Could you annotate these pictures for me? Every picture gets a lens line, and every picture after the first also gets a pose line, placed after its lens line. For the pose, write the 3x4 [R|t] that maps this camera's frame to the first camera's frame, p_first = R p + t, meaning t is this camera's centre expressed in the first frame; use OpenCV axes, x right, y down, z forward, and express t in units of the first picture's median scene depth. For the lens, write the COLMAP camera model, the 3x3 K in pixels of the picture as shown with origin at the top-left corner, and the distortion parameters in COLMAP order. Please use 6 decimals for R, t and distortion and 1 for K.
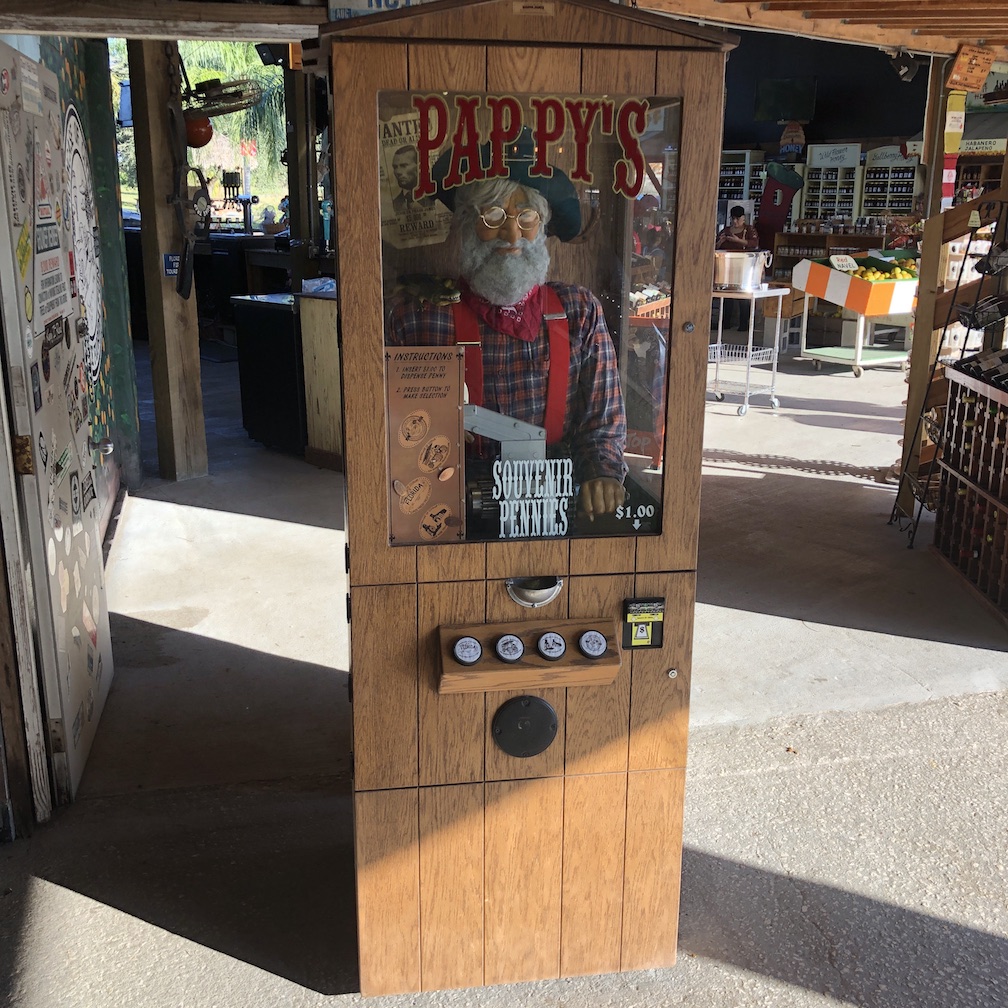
lens RADIAL K [[1171.9, 0, 502.9], [0, 1171.9, 505.6], [0, 0, 1]] dist [0.017635, 0.000000]
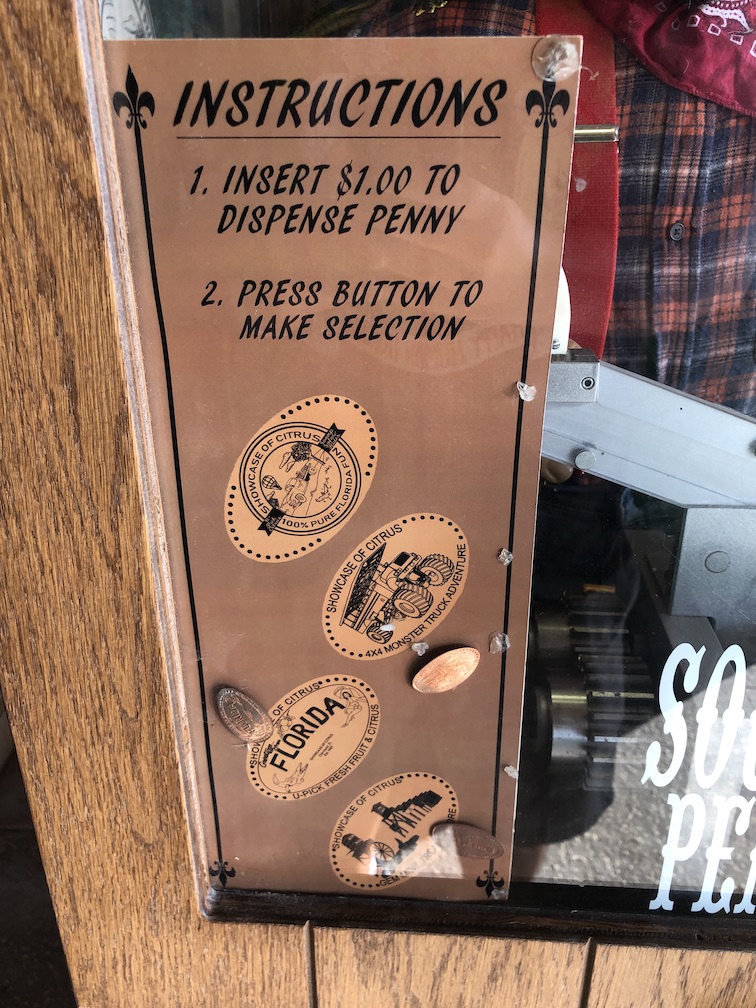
lens RADIAL K [[824.8, 0, 374.2], [0, 824.8, 497.9], [0, 0, 1]] dist [0.012436, 0.000811]
pose [[0.972898, 0.084860, -0.215103, -0.029884], [-0.045755, 0.982483, 0.180650, -0.089249], [0.226665, -0.165911, 0.959738, 0.849398]]
